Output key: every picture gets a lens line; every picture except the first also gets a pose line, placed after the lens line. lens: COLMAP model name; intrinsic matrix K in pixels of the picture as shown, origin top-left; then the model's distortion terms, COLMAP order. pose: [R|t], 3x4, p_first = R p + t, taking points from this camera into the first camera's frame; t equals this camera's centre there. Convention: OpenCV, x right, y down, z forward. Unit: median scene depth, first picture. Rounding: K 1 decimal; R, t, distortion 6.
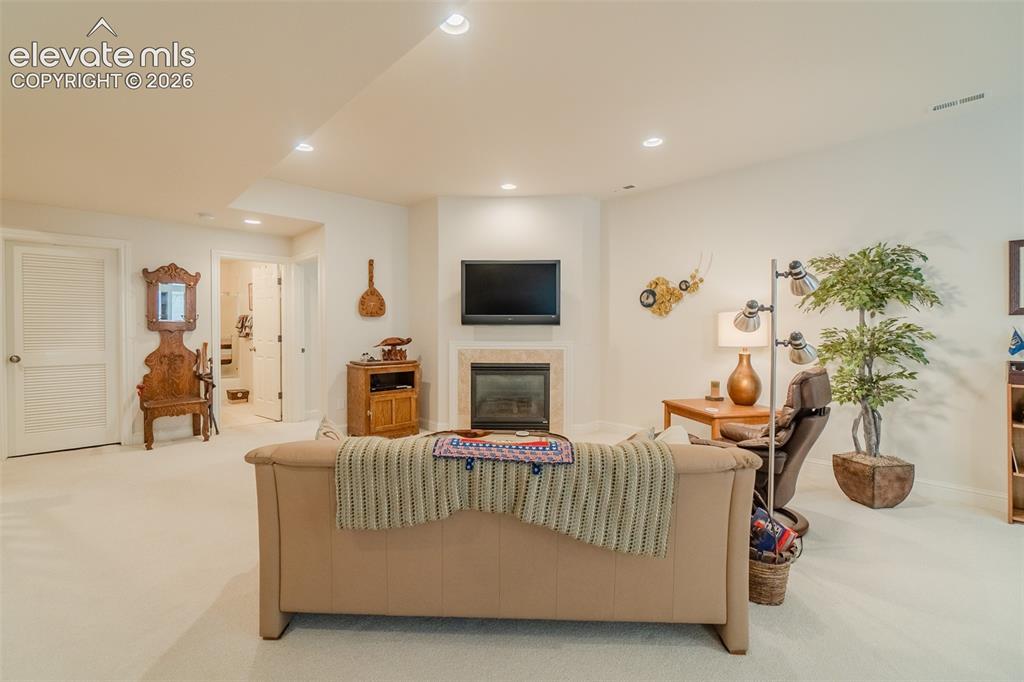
lens RADIAL K [[435.0, 0, 512.0], [0, 435.0, 337.6], [0, 0, 1]] dist [-0.008300, 0.000242]
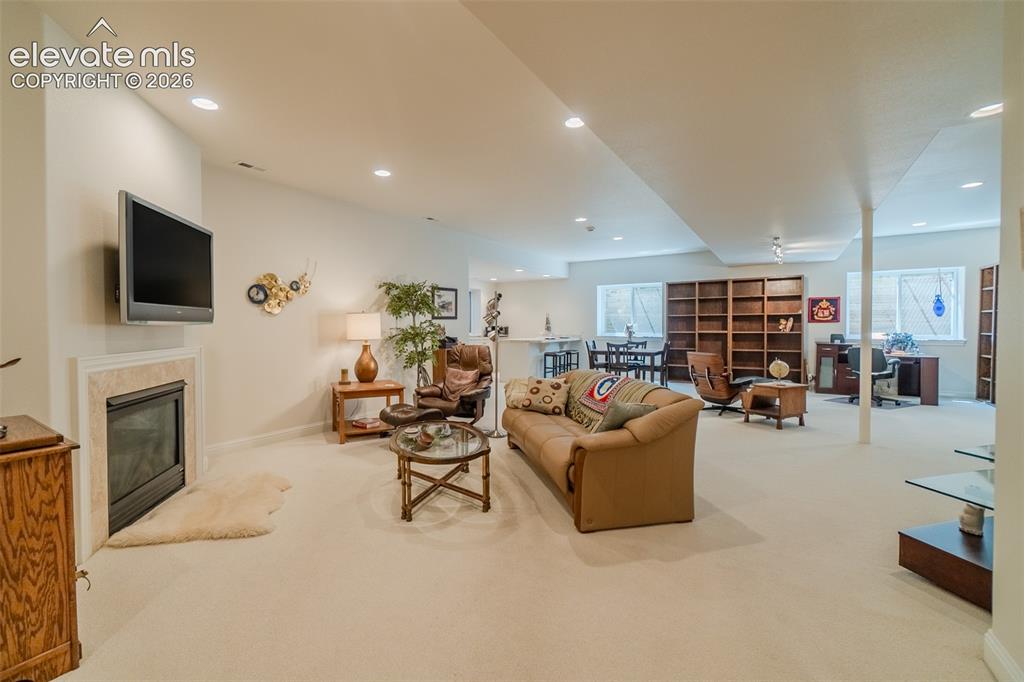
lens RADIAL K [[435.0, 0, 512.1], [0, 435.0, 332.9], [0, 0, 1]] dist [-0.008300, 0.000242]
pose [[-0.216762, -0.021493, 0.975988, -0.705778], [0.023439, 0.999355, 0.027214, -0.020424], [-0.975943, 0.028775, -0.216119, 0.675355]]
